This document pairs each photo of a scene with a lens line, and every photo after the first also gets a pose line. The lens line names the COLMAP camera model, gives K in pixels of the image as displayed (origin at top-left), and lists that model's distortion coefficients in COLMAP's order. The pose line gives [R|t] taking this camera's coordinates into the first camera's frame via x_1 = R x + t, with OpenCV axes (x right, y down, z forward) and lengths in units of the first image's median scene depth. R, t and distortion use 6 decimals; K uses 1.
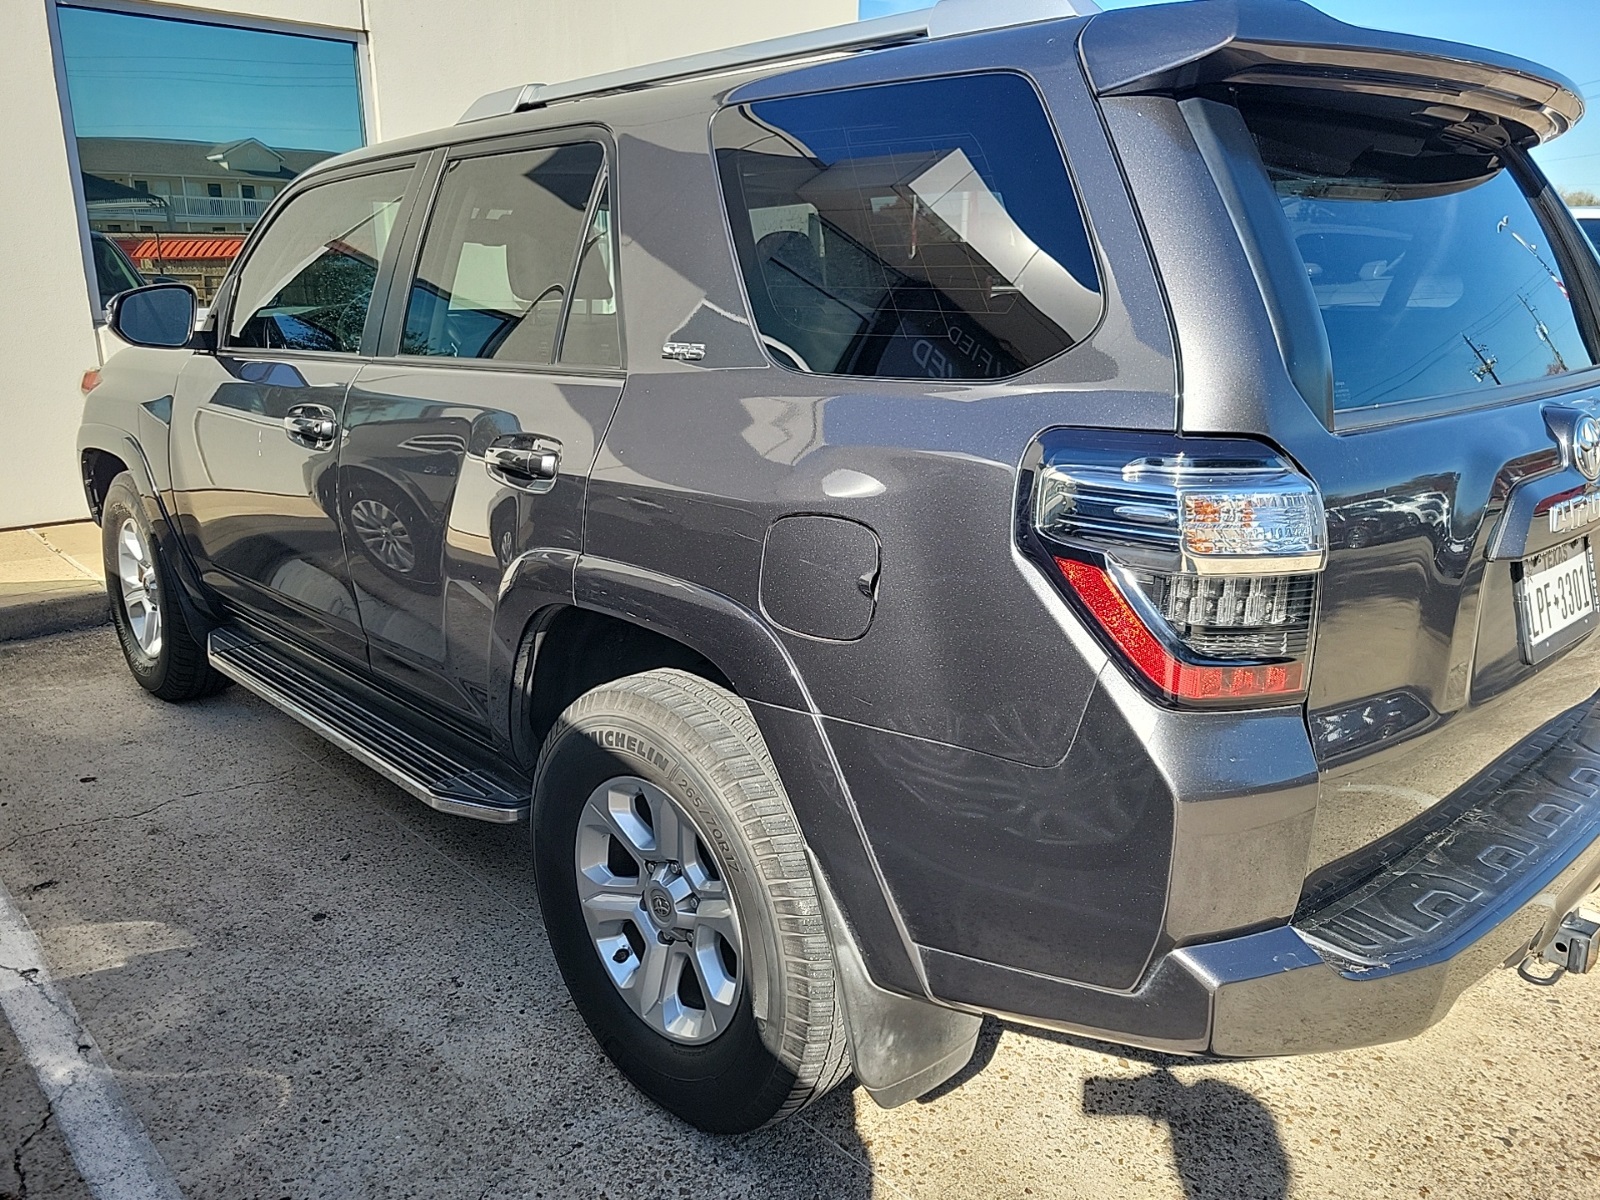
lens RADIAL K [[1234.1, 0, 800.6], [0, 1234.1, 601.6], [0, 0, 1]] dist [0.066442, -0.039589]
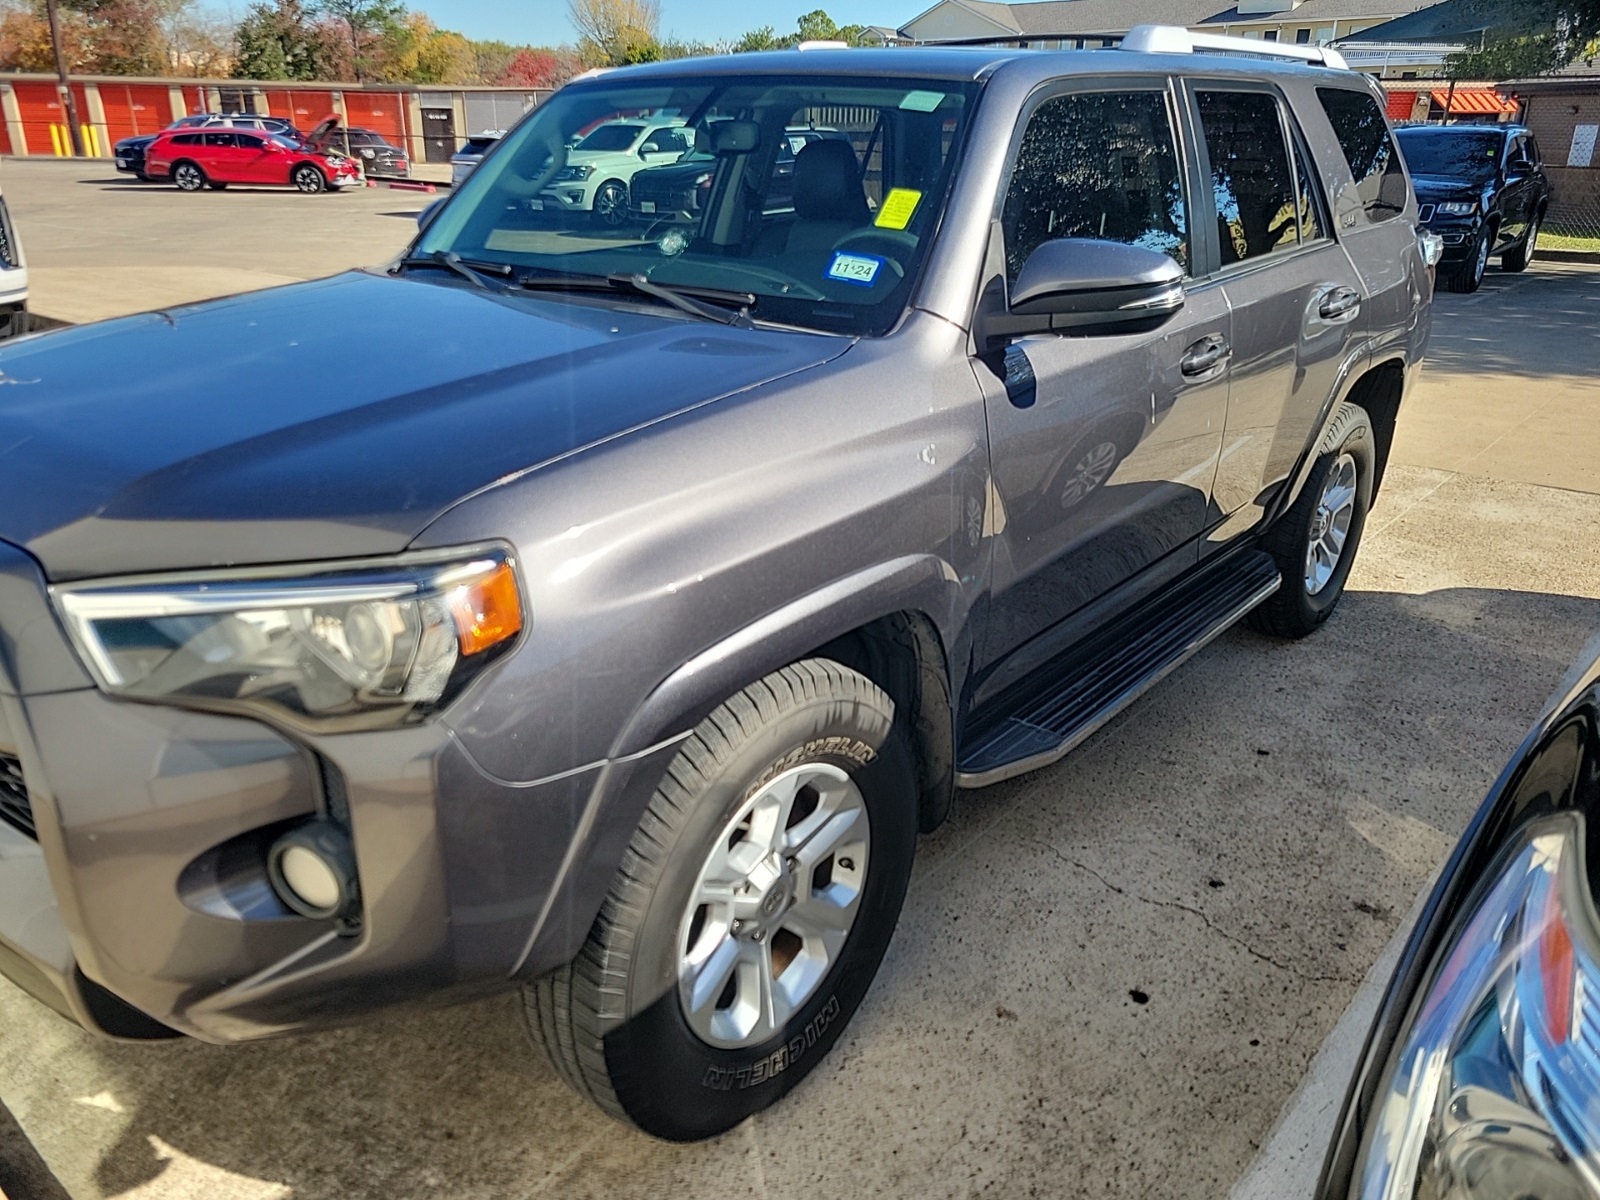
lens RADIAL K [[1234.1, 0, 793.3], [0, 1234.1, 604.3], [0, 0, 1]] dist [0.066442, -0.039589]
pose [[-0.142408, -0.371640, 0.917389, -1.248793], [0.245711, 0.884551, 0.396479, -0.414934], [-0.958825, 0.281874, -0.034651, 1.321579]]
